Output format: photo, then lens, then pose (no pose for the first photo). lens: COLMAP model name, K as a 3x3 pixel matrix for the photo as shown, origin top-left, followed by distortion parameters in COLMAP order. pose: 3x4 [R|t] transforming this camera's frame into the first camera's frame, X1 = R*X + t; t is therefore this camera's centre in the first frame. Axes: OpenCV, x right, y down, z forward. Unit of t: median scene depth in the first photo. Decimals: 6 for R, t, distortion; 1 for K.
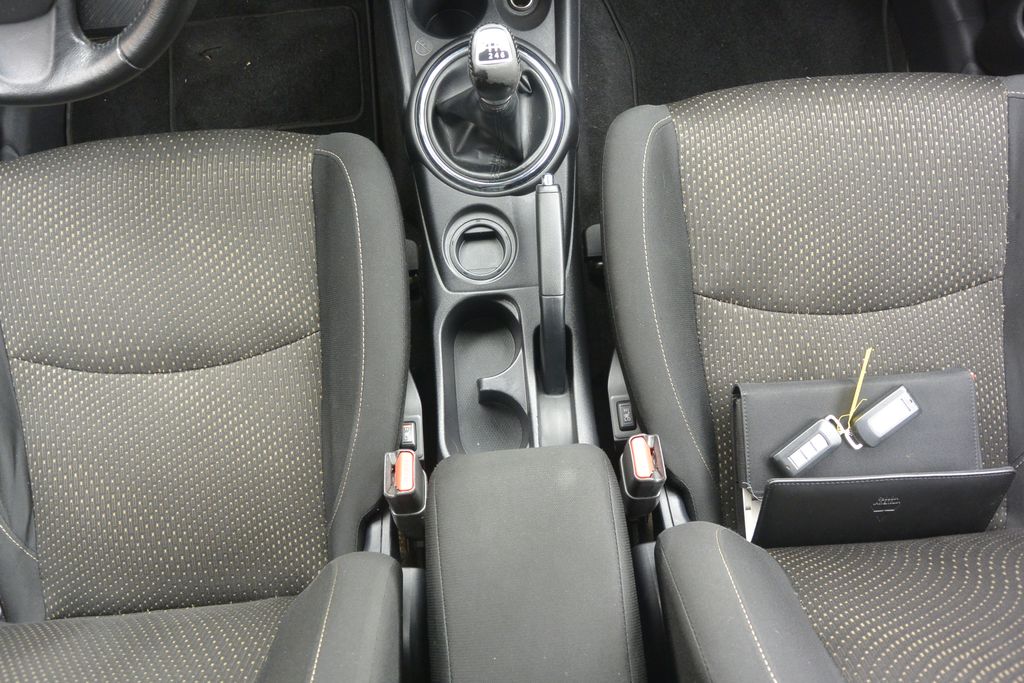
lens RADIAL K [[781.9, 0, 507.6], [0, 781.9, 340.1], [0, 0, 1]] dist [-0.002533, 0.008528]
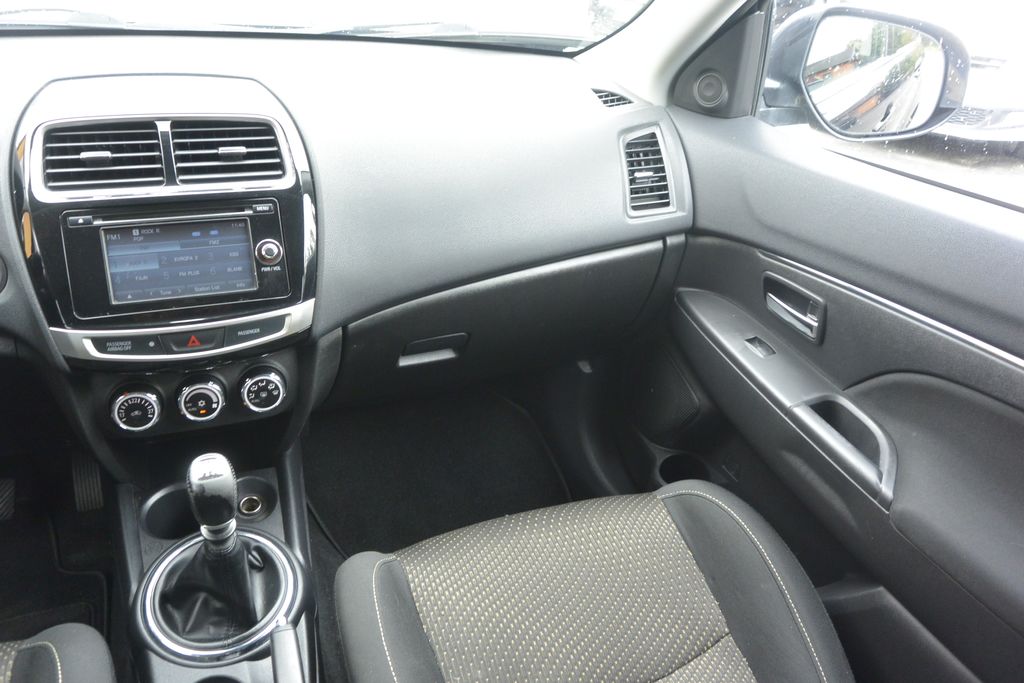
lens RADIAL K [[781.9, 0, 507.6], [0, 781.9, 340.1], [0, 0, 1]] dist [-0.002533, 0.008528]
pose [[0.949693, -0.077769, 0.303373, 0.048884], [0.282658, 0.629967, -0.723357, 0.354853], [-0.134860, 0.772718, 0.620257, 0.065155]]
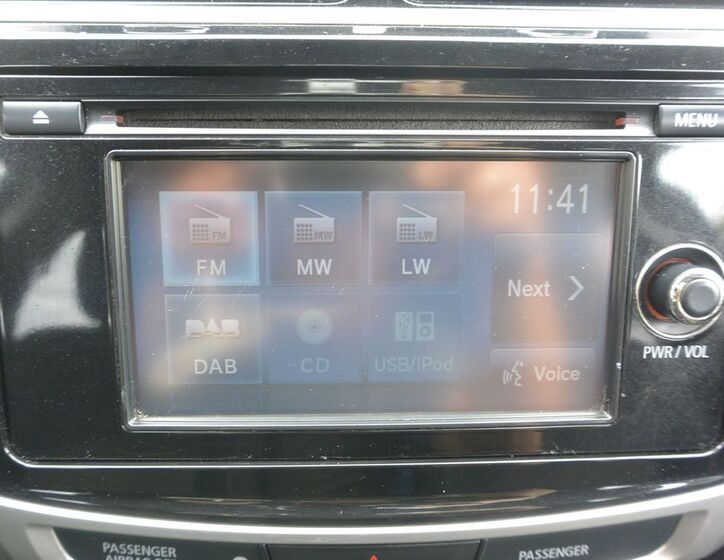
lens RADIAL K [[631.4, 0, 362.0], [0, 631.4, 280.0], [0, 0, 1]] dist [-0.002234, 0.008248]
pose [[0.997832, 0.062623, -0.020214, -0.033877], [-0.060930, 0.763220, -0.643260, -0.393776], [-0.024855, 0.643097, 0.765381, 0.481672]]
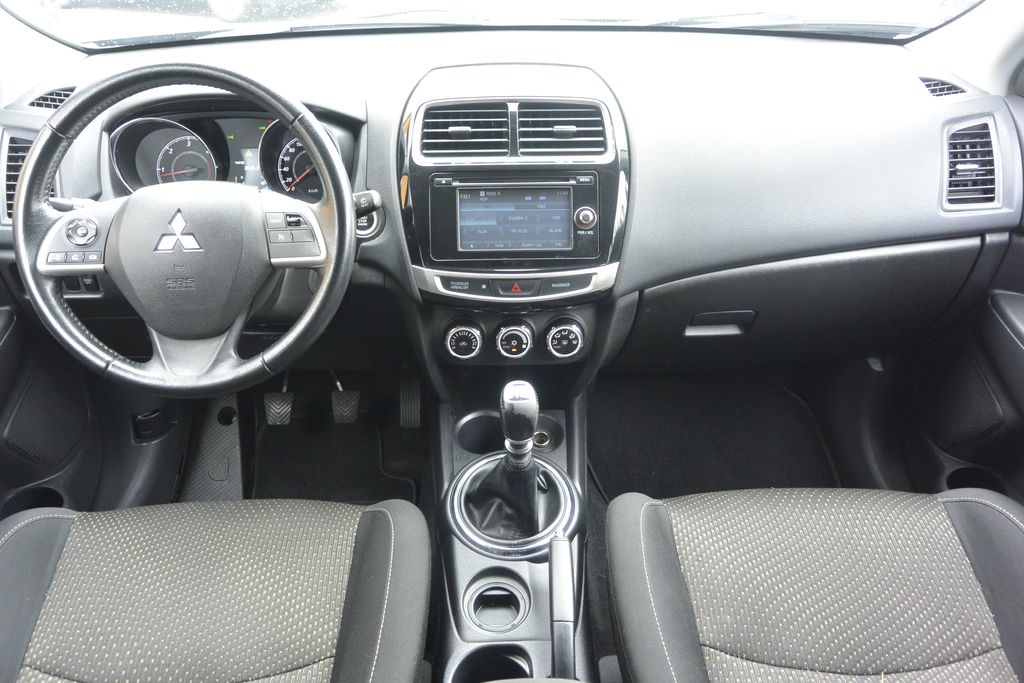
lens RADIAL K [[781.9, 0, 507.6], [0, 781.9, 340.1], [0, 0, 1]] dist [-0.002533, 0.008528]
pose [[0.998279, 0.038455, -0.044283, 0.014317], [-0.058649, 0.651714, -0.756194, 0.470059], [-0.000220, 0.757489, 0.652848, 0.023835]]
